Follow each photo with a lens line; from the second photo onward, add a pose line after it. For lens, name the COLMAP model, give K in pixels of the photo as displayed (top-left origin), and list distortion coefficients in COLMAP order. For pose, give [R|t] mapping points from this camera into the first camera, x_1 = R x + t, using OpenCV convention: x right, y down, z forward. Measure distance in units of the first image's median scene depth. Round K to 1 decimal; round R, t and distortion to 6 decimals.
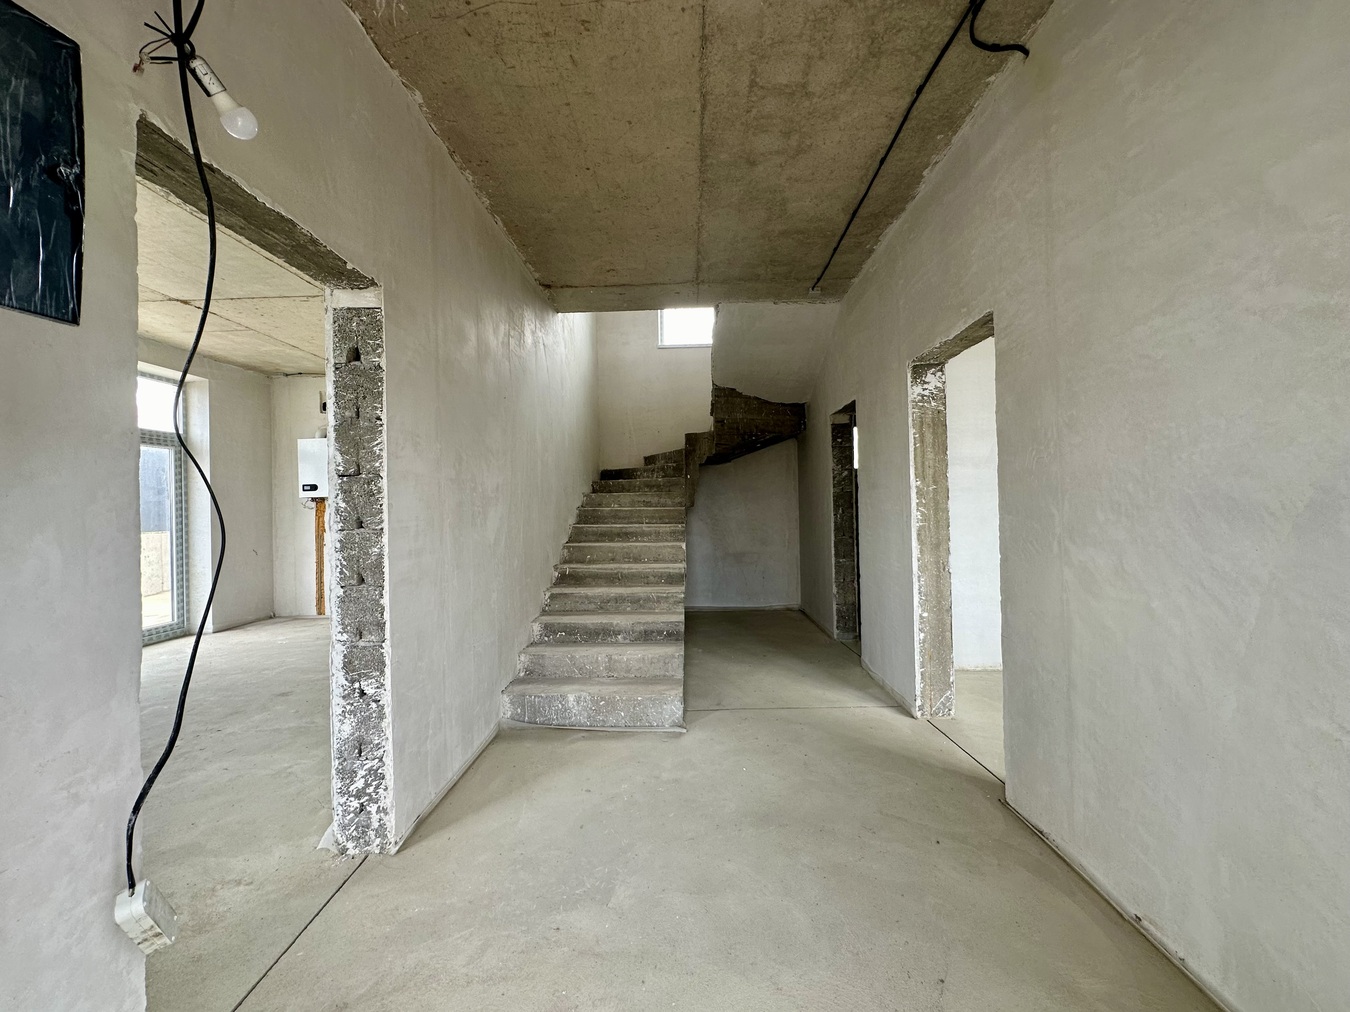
lens RADIAL K [[544.9, 0, 675.0], [0, 544.9, 506.0], [0, 0, 1]] dist [-0.001145, -0.000046]
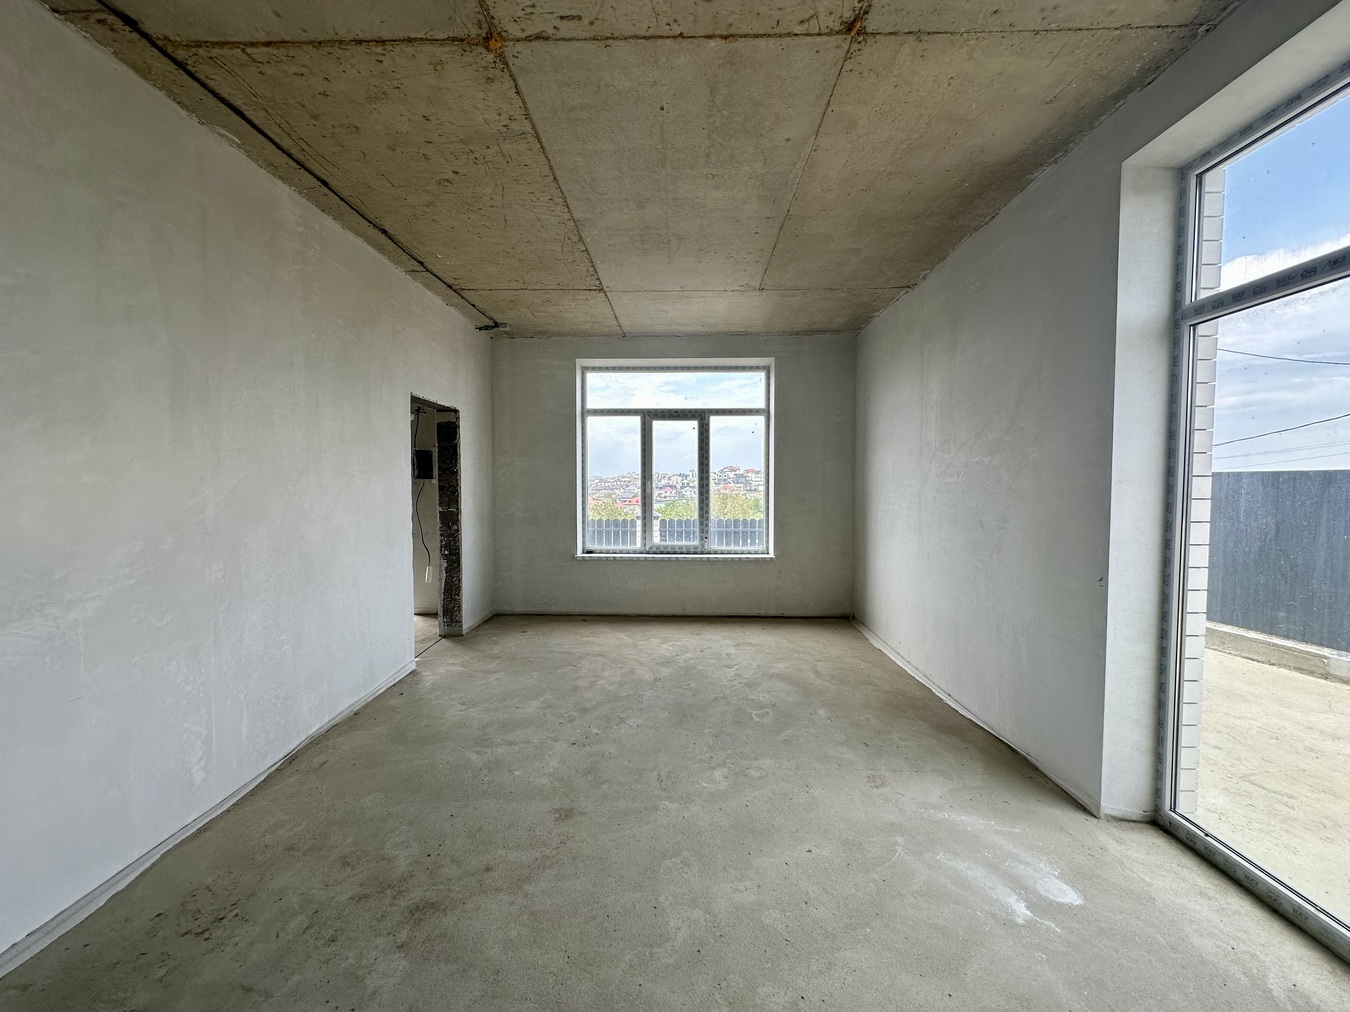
lens RADIAL K [[544.9, 0, 675.0], [0, 544.9, 506.0], [0, 0, 1]] dist [-0.001145, -0.000046]
pose [[-0.999759, 0.018736, -0.011471, -0.550685], [0.018252, 0.998995, 0.040944, -0.016317], [0.012226, 0.040725, -0.999096, 1.047265]]
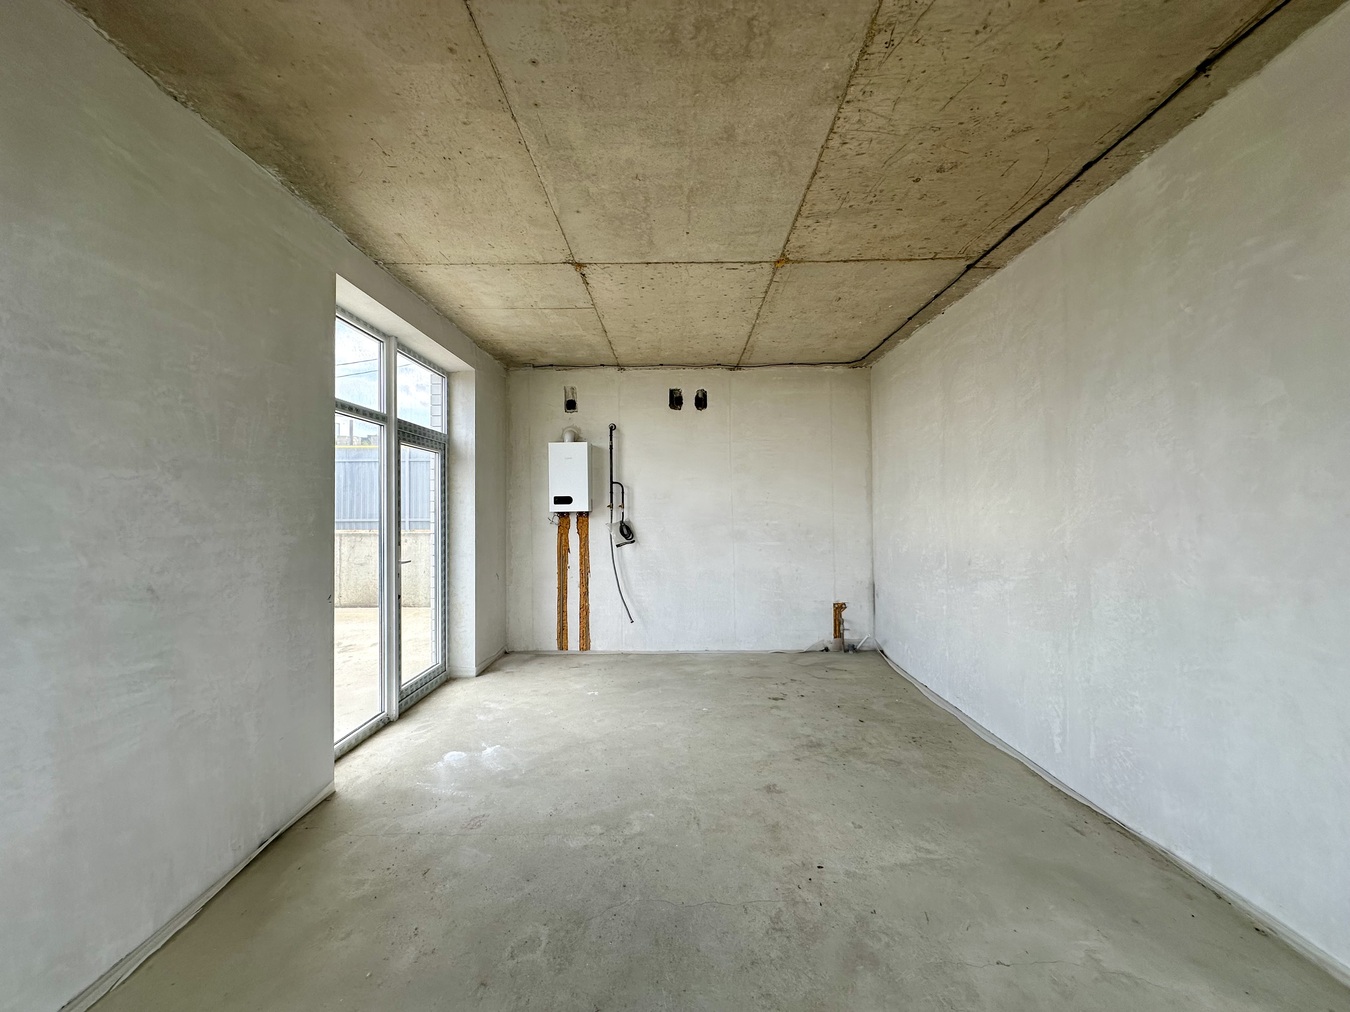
lens RADIAL K [[544.9, 0, 675.0], [0, 544.9, 506.0], [0, 0, 1]] dist [-0.001145, -0.000046]
pose [[0.999628, 0.013917, 0.023460, -0.570835], [-0.013714, 0.999867, -0.008801, -0.021706], [-0.023579, 0.008476, 0.999686, 0.166863]]
